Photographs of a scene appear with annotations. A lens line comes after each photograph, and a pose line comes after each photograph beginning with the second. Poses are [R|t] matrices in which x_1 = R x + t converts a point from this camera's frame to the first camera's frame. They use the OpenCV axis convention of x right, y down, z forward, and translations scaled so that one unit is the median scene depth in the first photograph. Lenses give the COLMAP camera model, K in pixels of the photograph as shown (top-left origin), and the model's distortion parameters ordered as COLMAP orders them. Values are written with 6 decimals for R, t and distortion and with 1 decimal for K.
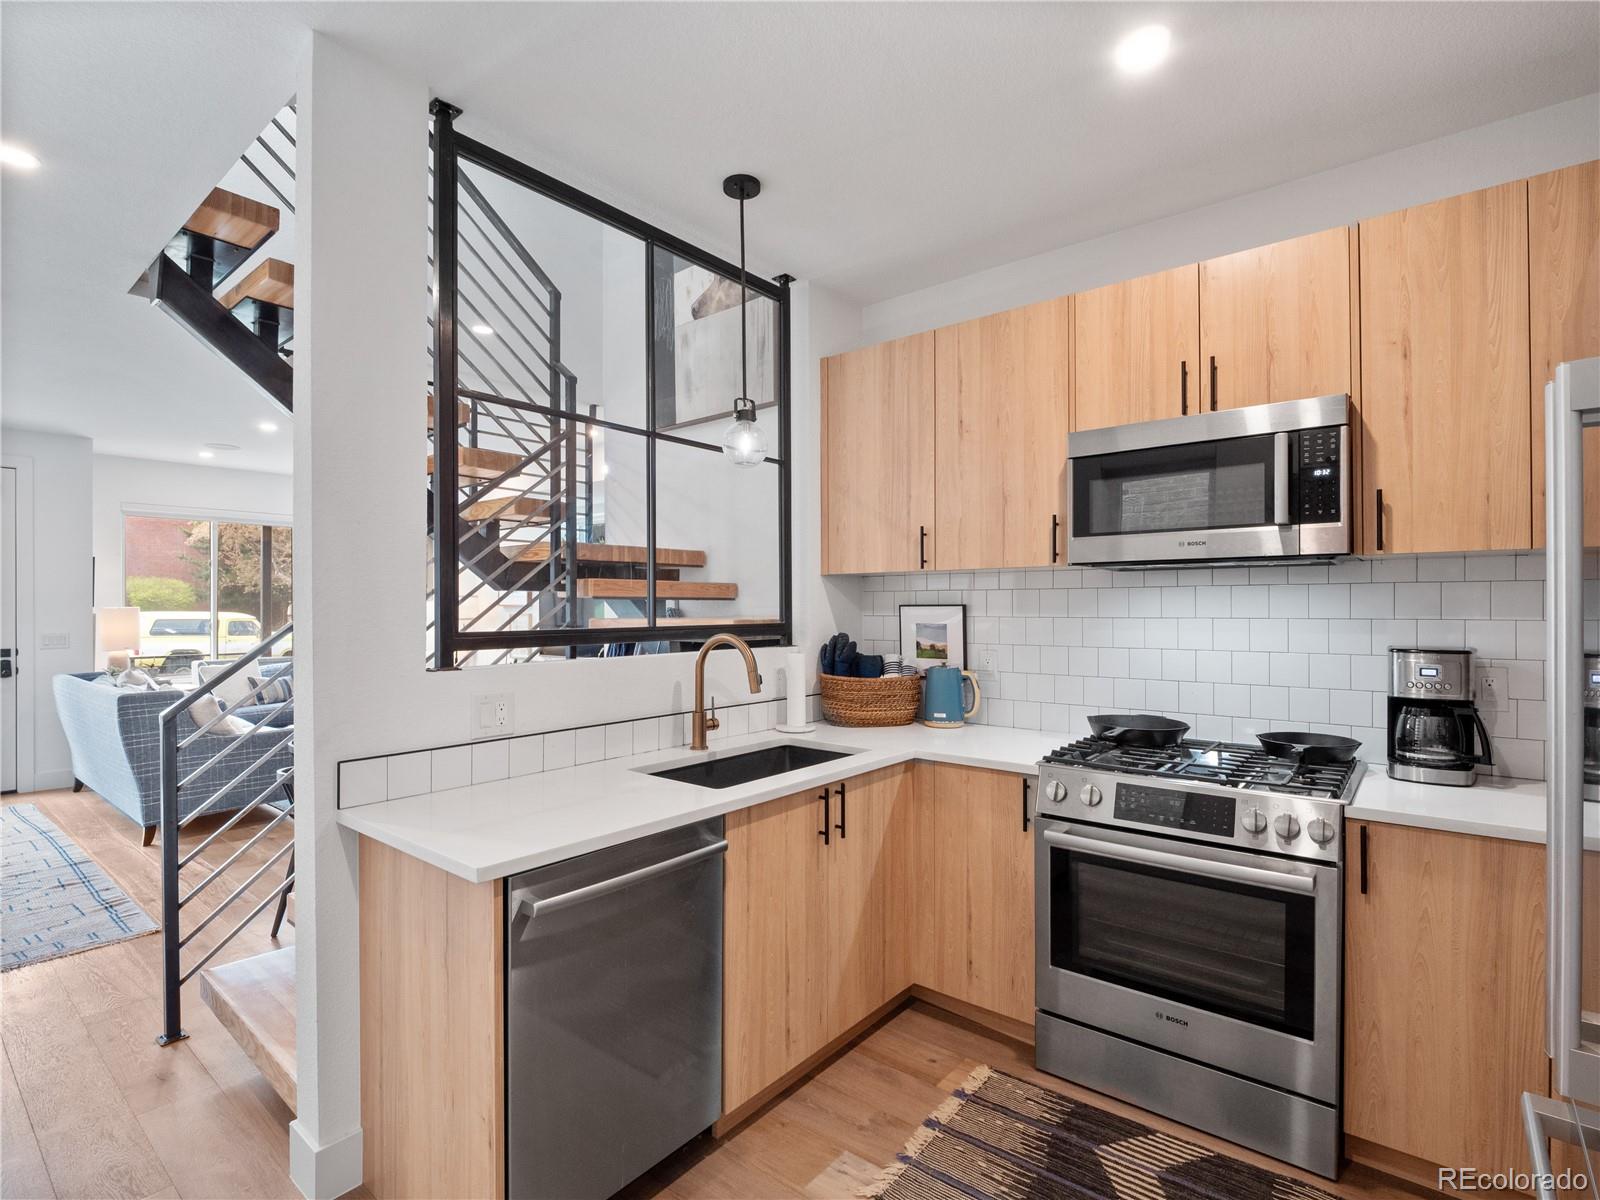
lens RADIAL K [[798.1, 0, 783.3], [0, 798.1, 603.5], [0, 0, 1]] dist [0.000184, -0.011170]
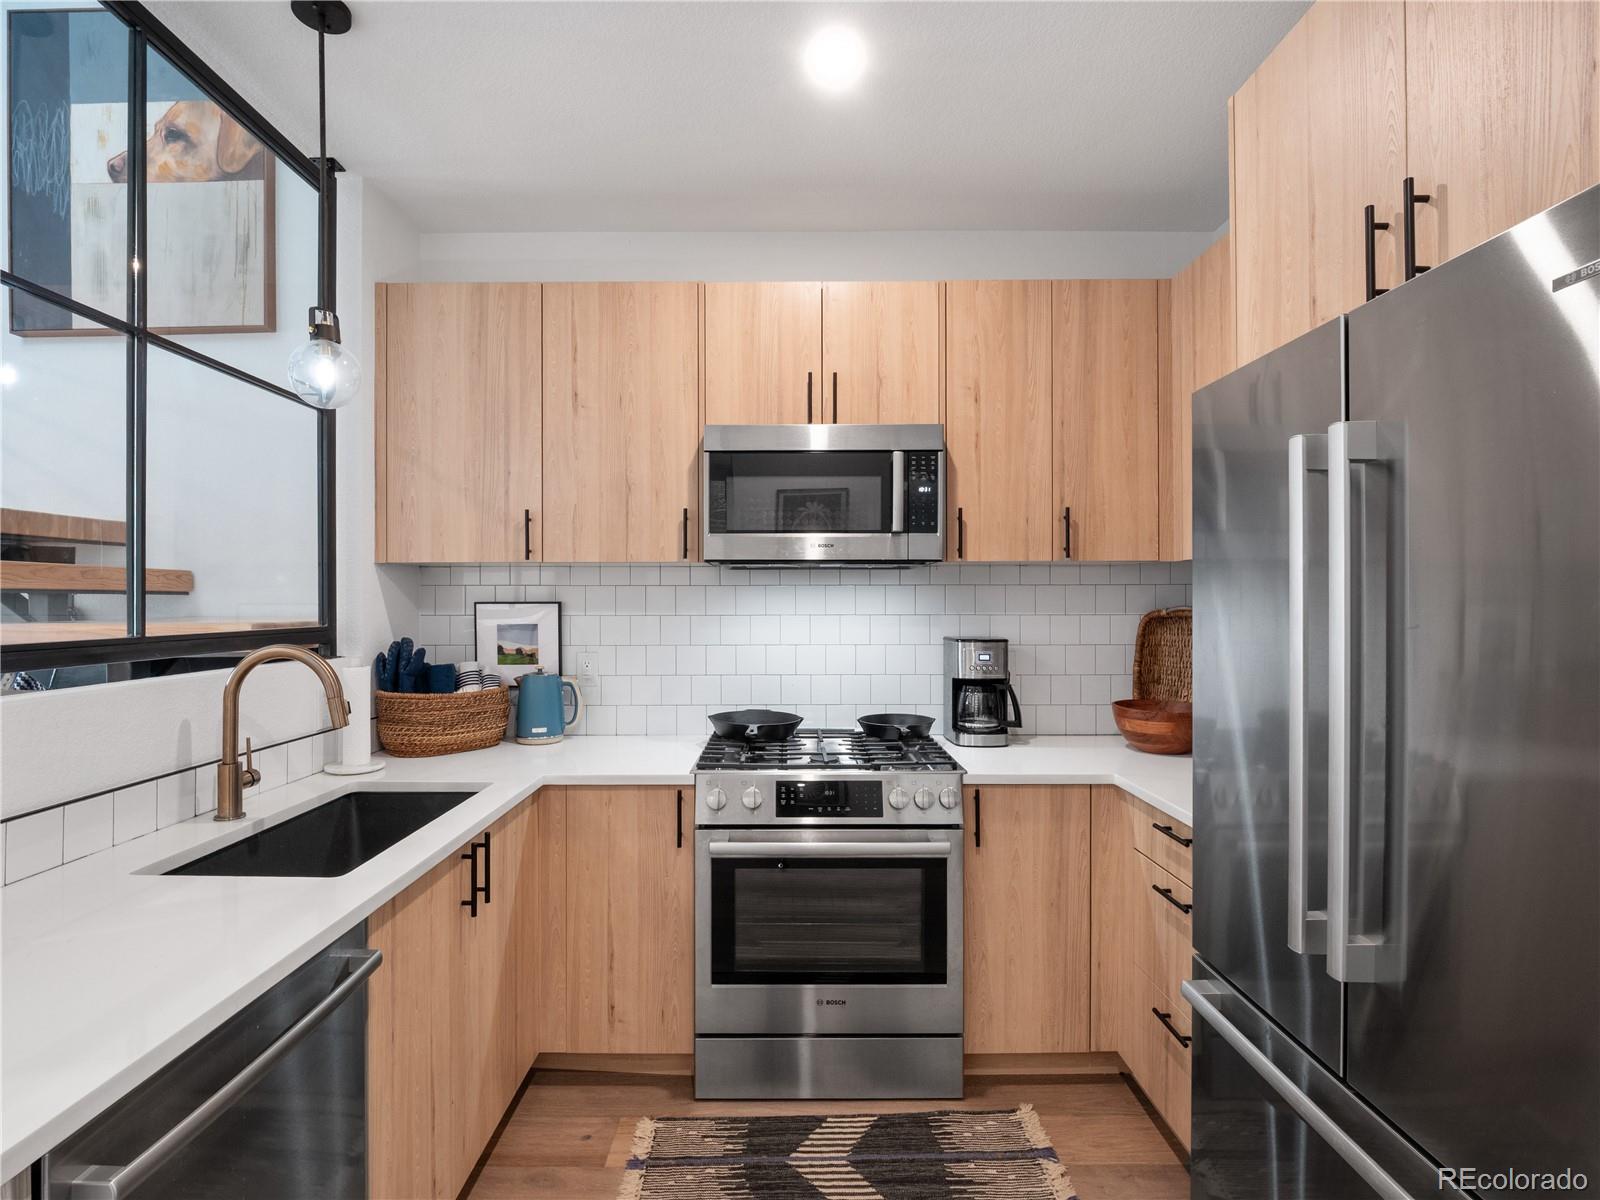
lens RADIAL K [[798.1, 0, 794.2], [0, 798.1, 599.0], [0, 0, 1]] dist [0.000184, -0.011170]
pose [[0.762734, 0.003072, 0.646705, -0.197656], [-0.003074, 0.999995, -0.001124, -0.002374], [-0.646705, -0.001131, 0.762739, 0.209249]]
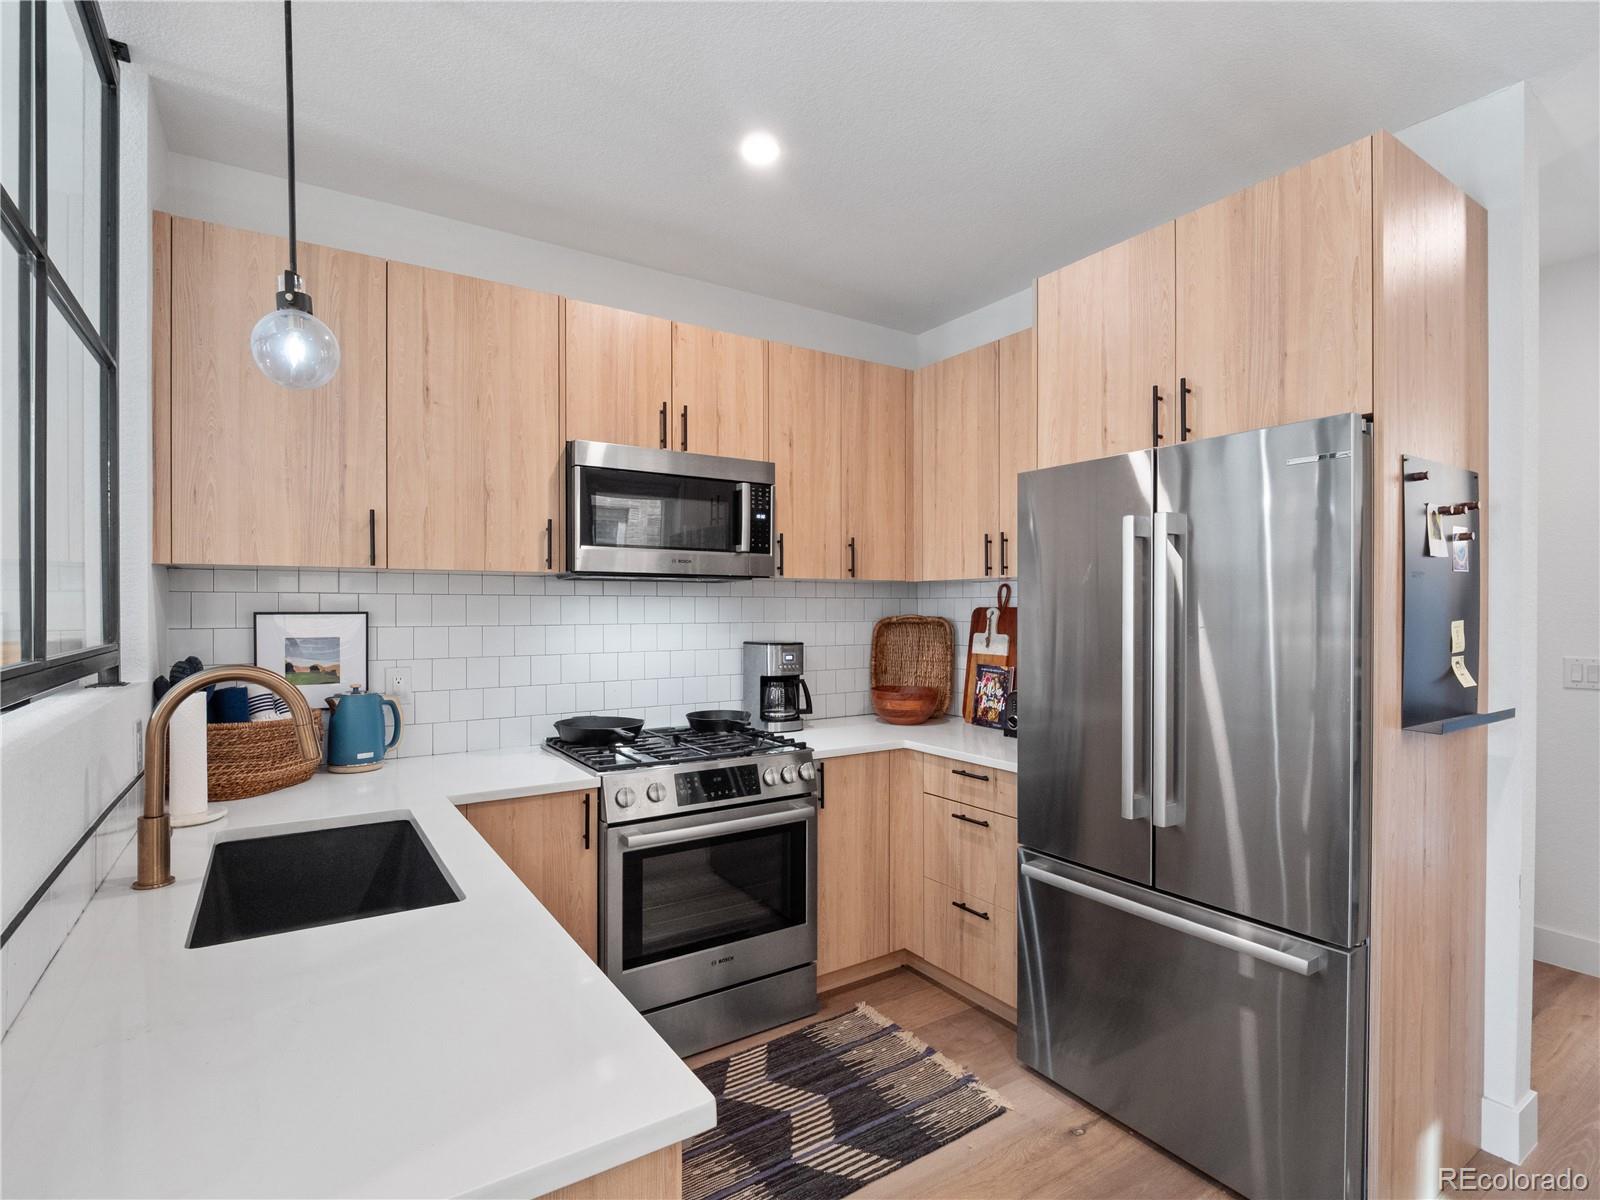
lens RADIAL K [[798.1, 0, 802.3], [0, 798.1, 609.9], [0, 0, 1]] dist [0.000184, -0.011170]
pose [[0.278034, 0.000498, 0.960571, -0.555232], [-0.005051, 0.999987, 0.000943, -0.004890], [-0.960558, -0.005114, 0.278033, 0.489539]]
